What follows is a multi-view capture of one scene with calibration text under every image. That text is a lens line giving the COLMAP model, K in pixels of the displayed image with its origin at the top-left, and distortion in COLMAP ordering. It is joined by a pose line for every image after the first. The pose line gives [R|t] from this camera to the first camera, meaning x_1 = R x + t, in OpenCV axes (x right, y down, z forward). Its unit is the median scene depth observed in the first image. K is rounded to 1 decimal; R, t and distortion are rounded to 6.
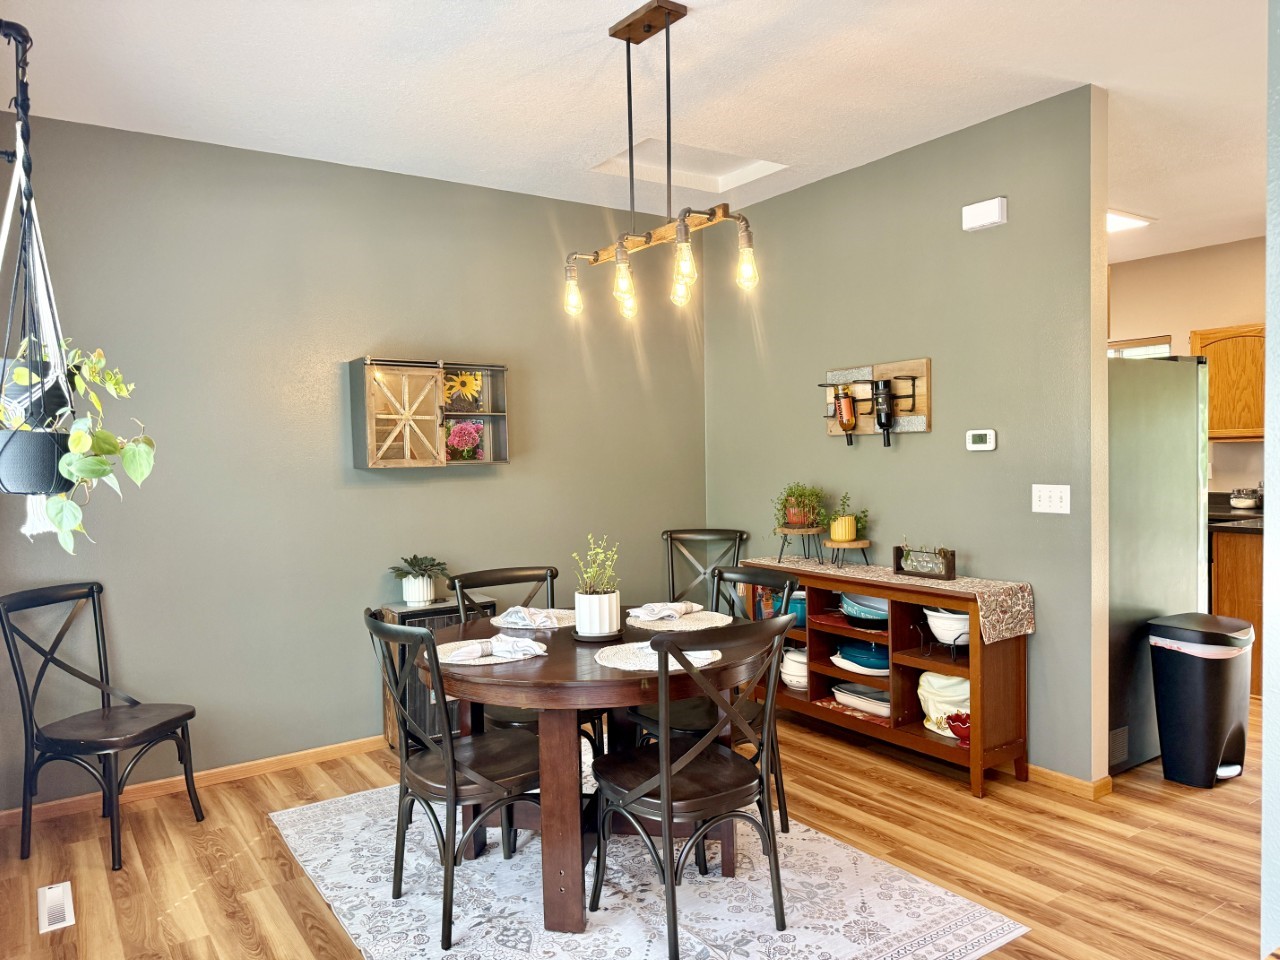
lens RADIAL K [[906.0, 0, 637.4], [0, 906.0, 483.8], [0, 0, 1]] dist [0.004464, 0.000796]
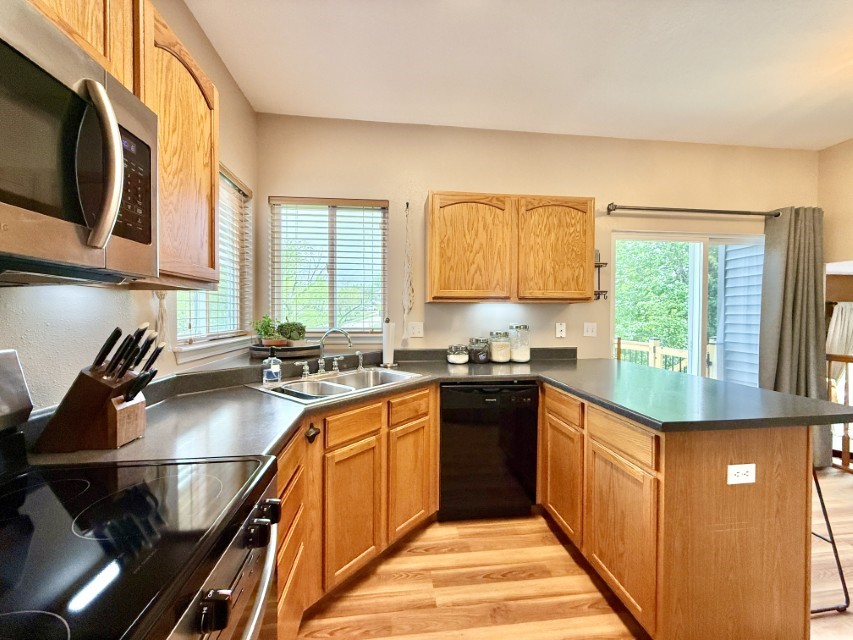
lens RADIAL K [[339.9, 0, 425.8], [0, 339.9, 321.1], [0, 0, 1]] dist [0.004064, -0.001102]
pose [[0.454746, 0.000893, 0.890621, 0.287025], [0.015515, 0.999840, -0.008924, -0.021792], [-0.890486, 0.017876, 0.454660, 0.869170]]
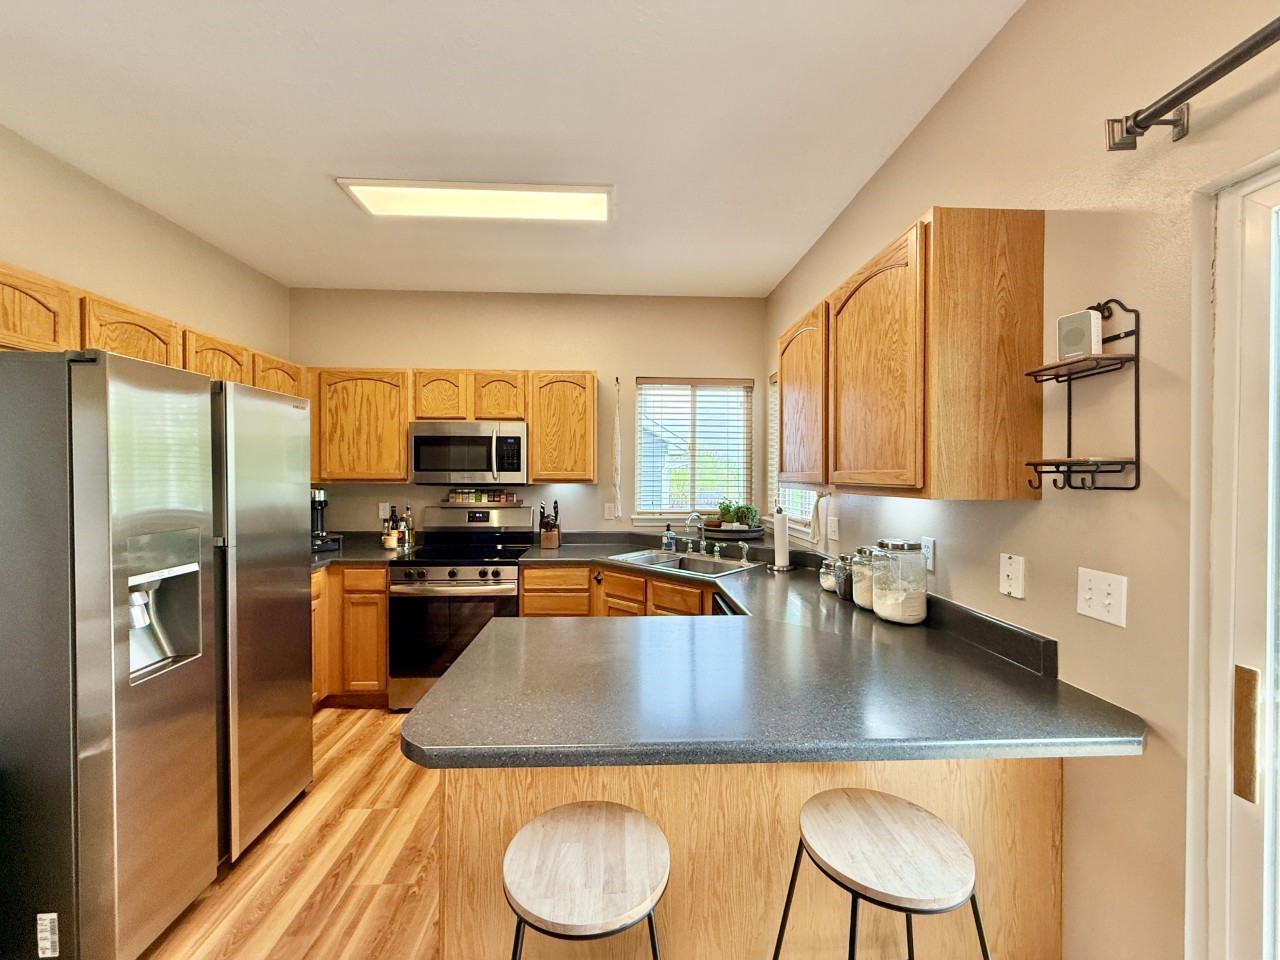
lens RADIAL K [[510.1, 0, 641.0], [0, 510.1, 479.0], [0, 0, 1]] dist [0.004064, -0.001102]
pose [[0.845067, 0.028654, -0.533893, 0.761614], [-0.040001, 0.999153, -0.009690, -0.046438], [0.533163, 0.029545, 0.845497, 0.620015]]
